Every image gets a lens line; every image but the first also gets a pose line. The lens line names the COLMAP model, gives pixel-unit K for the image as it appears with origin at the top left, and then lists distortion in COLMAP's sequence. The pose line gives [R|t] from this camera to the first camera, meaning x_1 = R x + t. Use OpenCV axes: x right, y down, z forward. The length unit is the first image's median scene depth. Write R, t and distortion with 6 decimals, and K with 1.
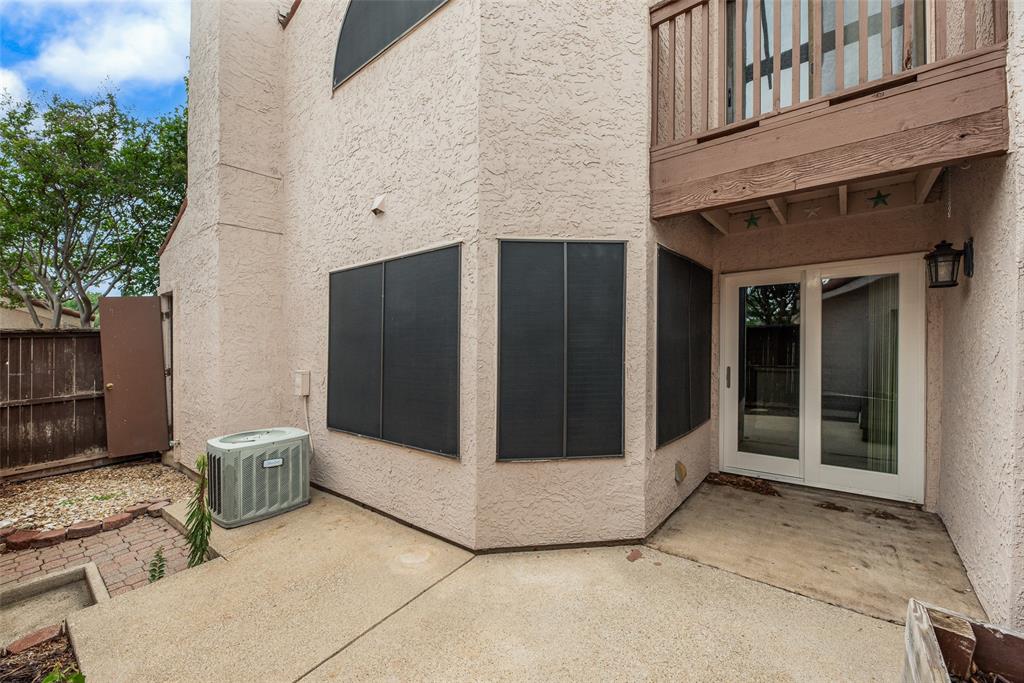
lens RADIAL K [[413.4, 0, 514.3], [0, 413.4, 344.0], [0, 0, 1]] dist [0.001497, -0.000050]
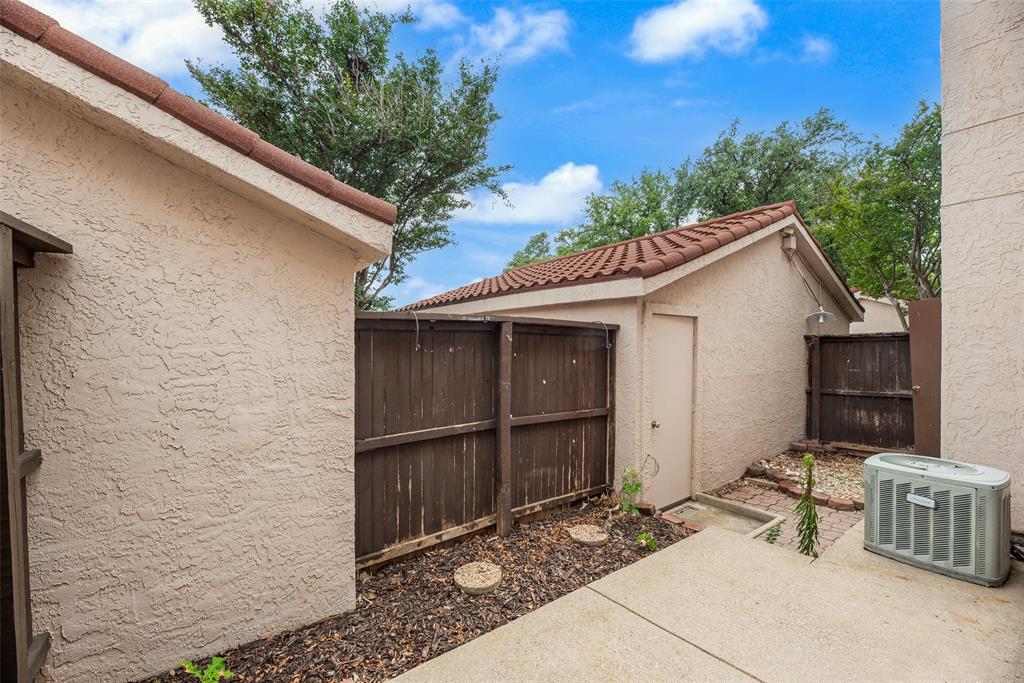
lens RADIAL K [[413.4, 0, 512.1], [0, 413.4, 349.5], [0, 0, 1]] dist [0.001497, -0.000050]
pose [[-0.239373, 0.022858, -0.970659, 0.352179], [-0.006862, 0.999658, 0.025233, -0.017945], [0.970904, 0.012701, -0.239134, 0.397028]]
